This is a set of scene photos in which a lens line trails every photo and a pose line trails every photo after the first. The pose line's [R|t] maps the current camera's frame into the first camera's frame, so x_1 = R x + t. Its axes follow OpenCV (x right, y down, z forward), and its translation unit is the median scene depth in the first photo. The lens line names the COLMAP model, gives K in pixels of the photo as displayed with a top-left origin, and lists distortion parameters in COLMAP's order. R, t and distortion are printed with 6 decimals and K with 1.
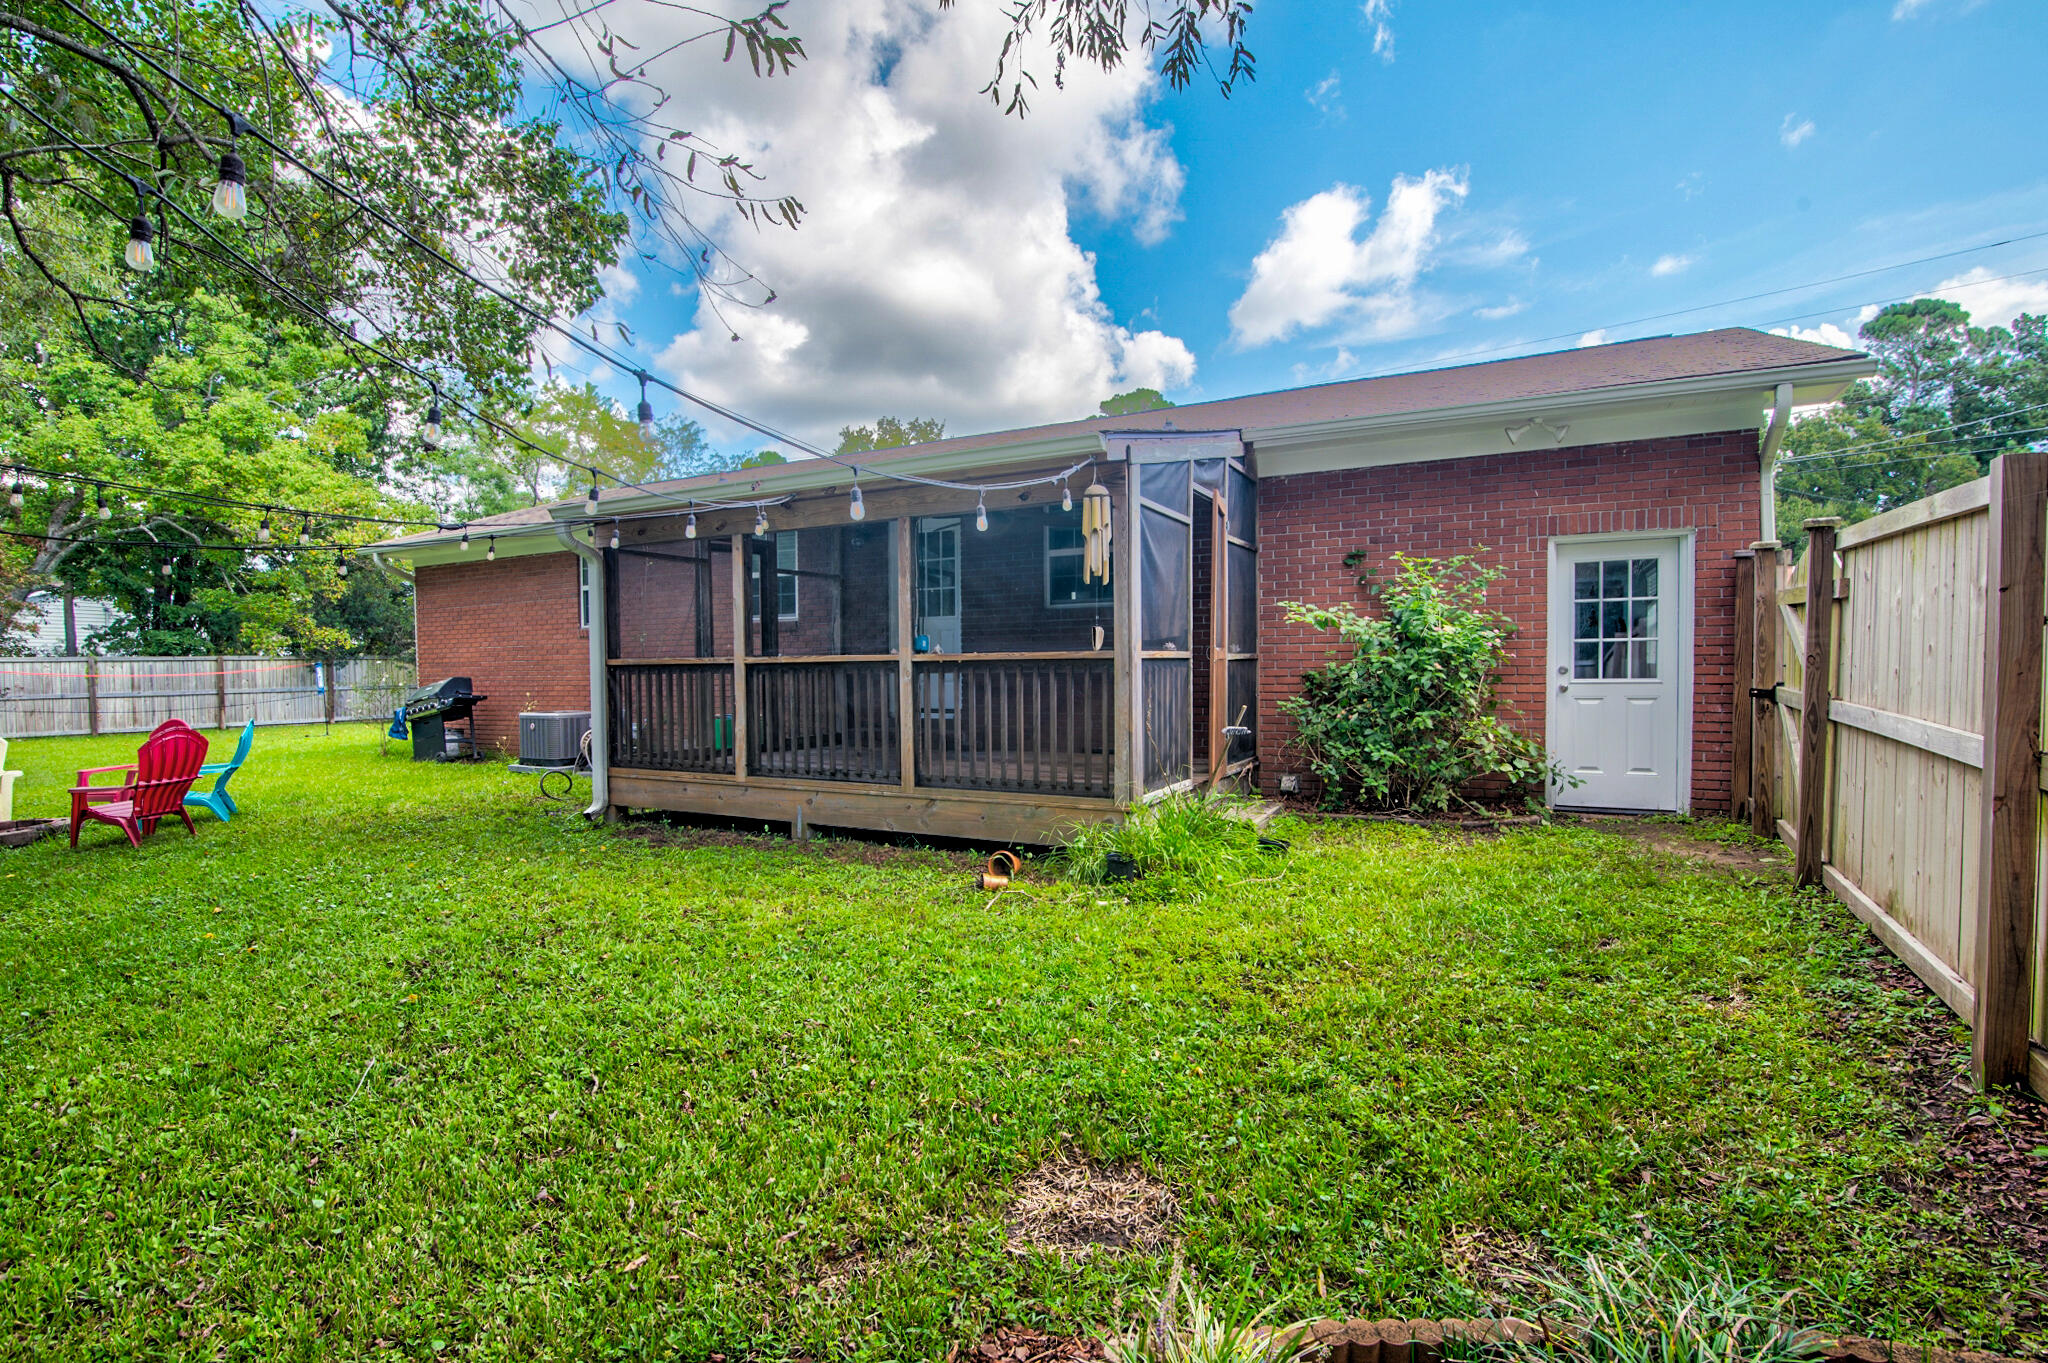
lens RADIAL K [[935.9, 0, 1008.9], [0, 935.9, 696.1], [0, 0, 1]] dist [-0.016906, 0.000314]
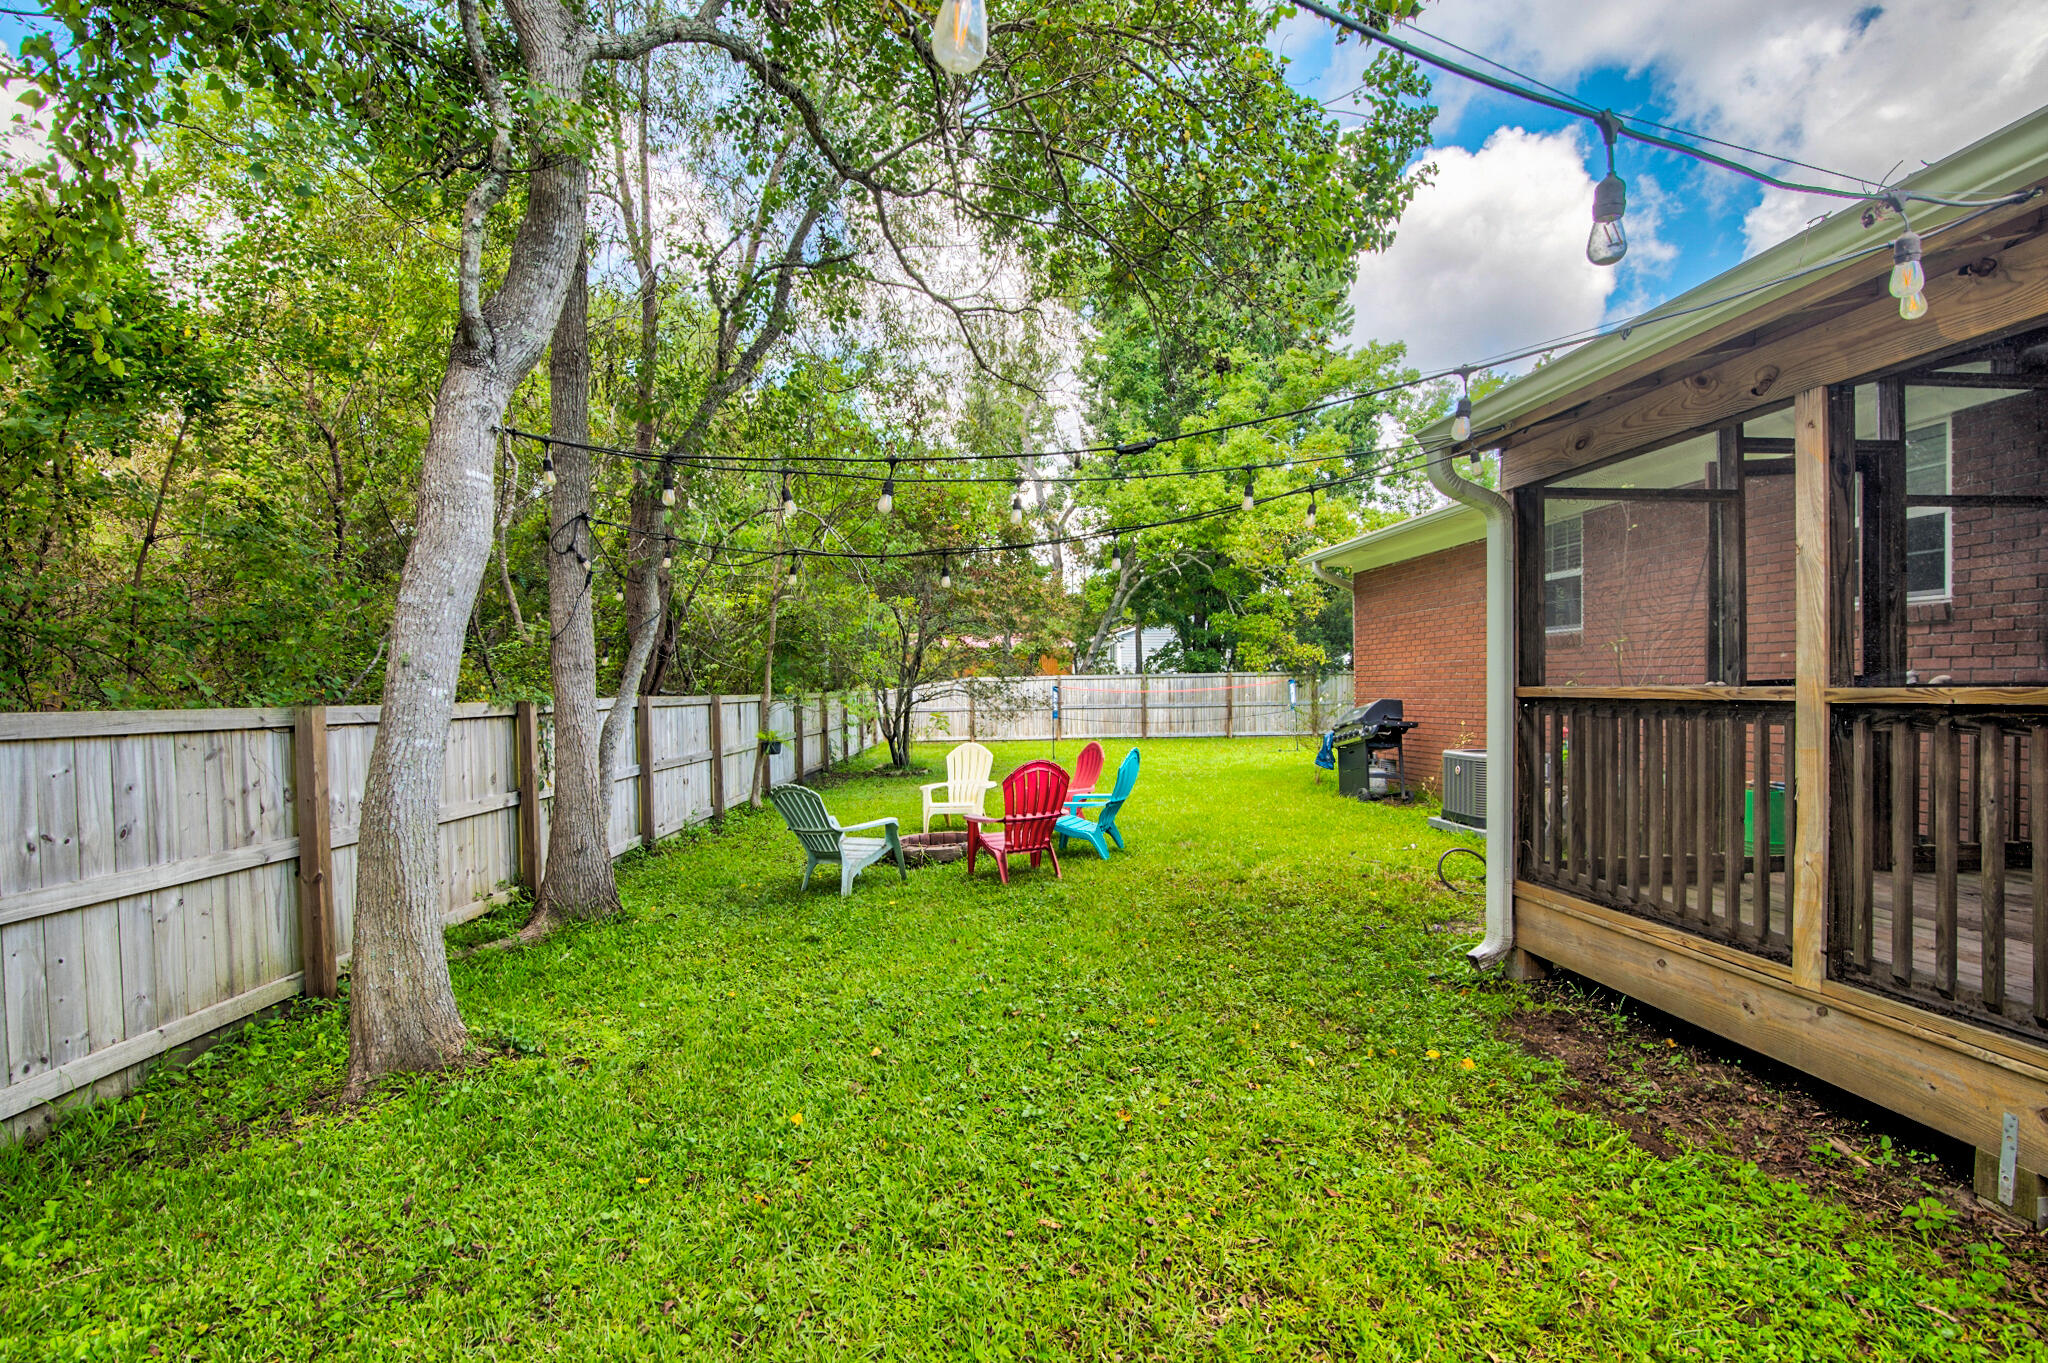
lens RADIAL K [[949.6, 0, 1013.1], [0, 949.6, 697.7], [0, 0, 1]] dist [-0.019600, 0.001376]
pose [[0.555902, 0.015028, -0.831112, -0.074210], [-0.024027, 0.999709, 0.002006, -0.015585], [0.830901, 0.018854, 0.556101, 0.251671]]
